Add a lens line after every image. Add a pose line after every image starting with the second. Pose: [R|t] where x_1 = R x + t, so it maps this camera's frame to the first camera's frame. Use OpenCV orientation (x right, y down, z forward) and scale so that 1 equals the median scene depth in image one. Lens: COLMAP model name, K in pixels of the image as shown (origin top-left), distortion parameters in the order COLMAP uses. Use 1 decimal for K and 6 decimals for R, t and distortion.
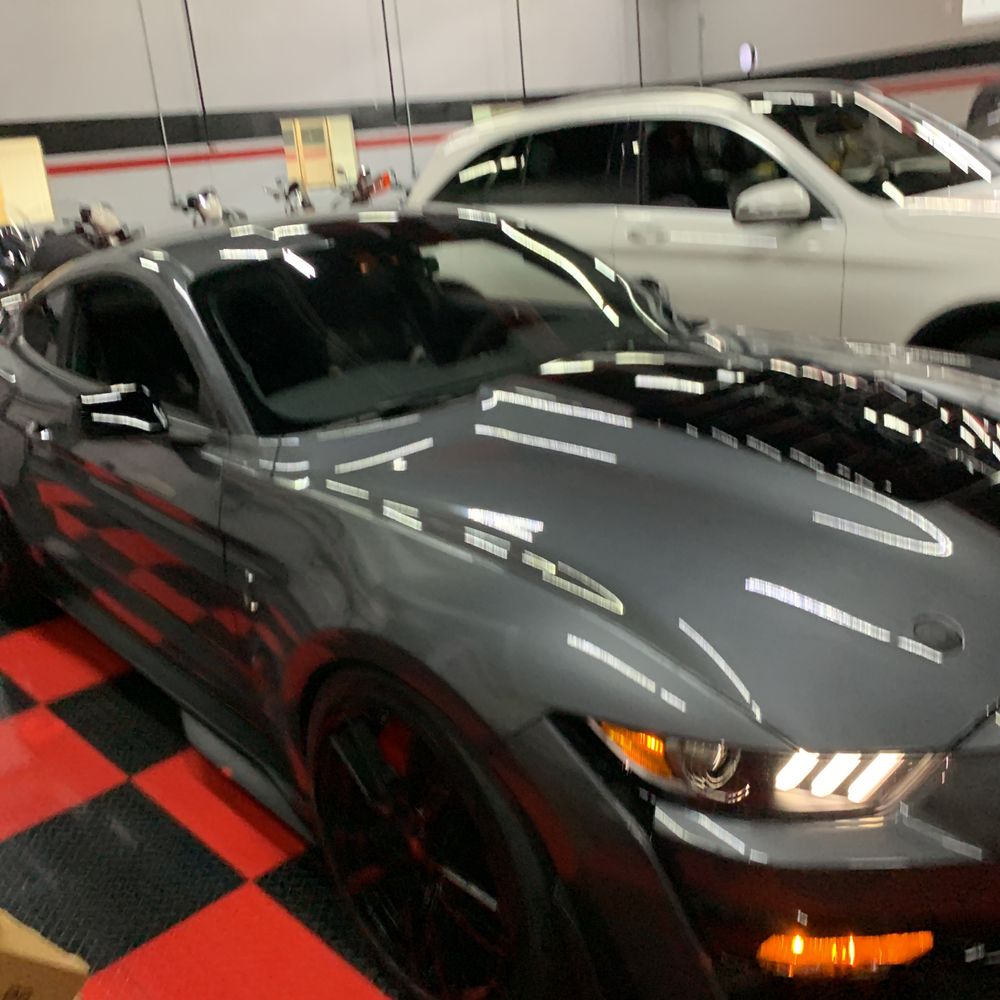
lens RADIAL K [[1081.1, 0, 498.6], [0, 1081.1, 465.9], [0, 0, 1]] dist [0.018532, -0.007382]
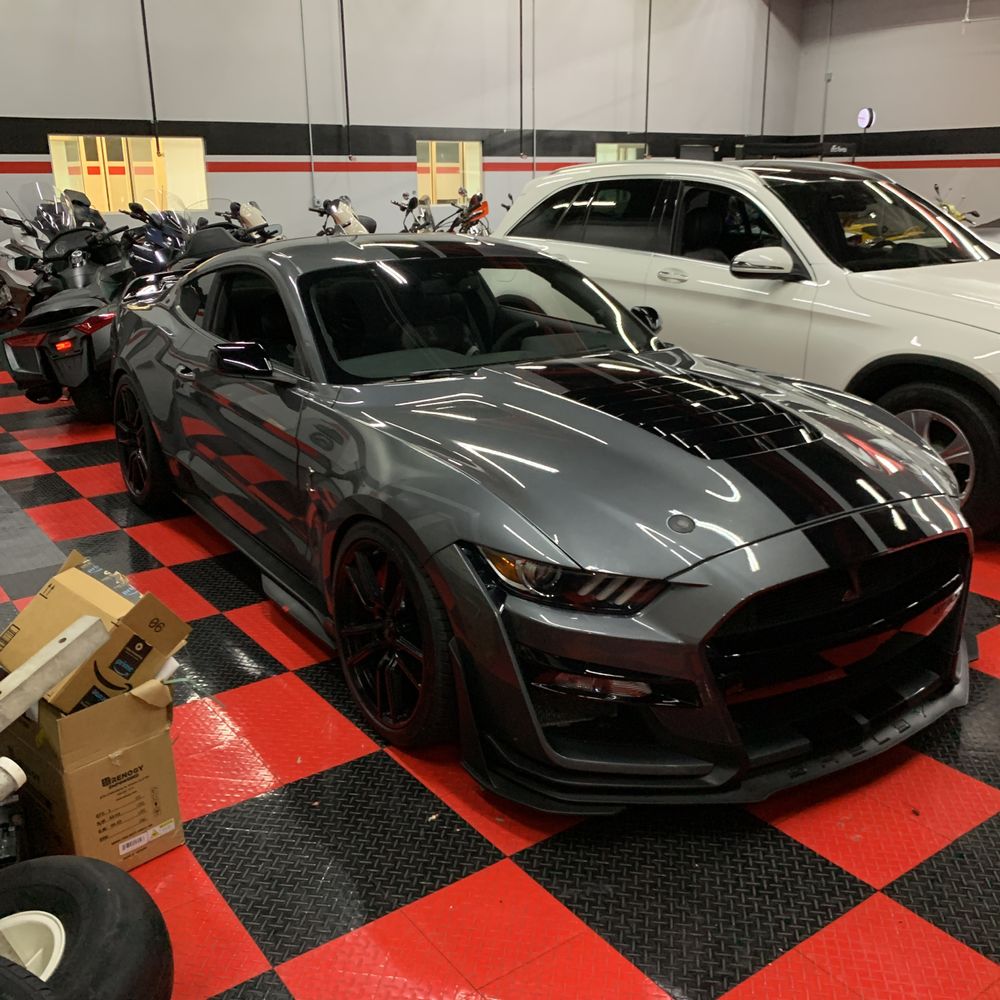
lens RADIAL K [[1000.5, 0, 502.7], [0, 1000.5, 500.7], [0, 0, 1]] dist [0.000929, -0.001464]
pose [[0.989912, 0.120698, -0.074199, 0.070363], [-0.118584, 0.992419, 0.032281, 0.030791], [0.077533, -0.023157, 0.996721, -0.187150]]
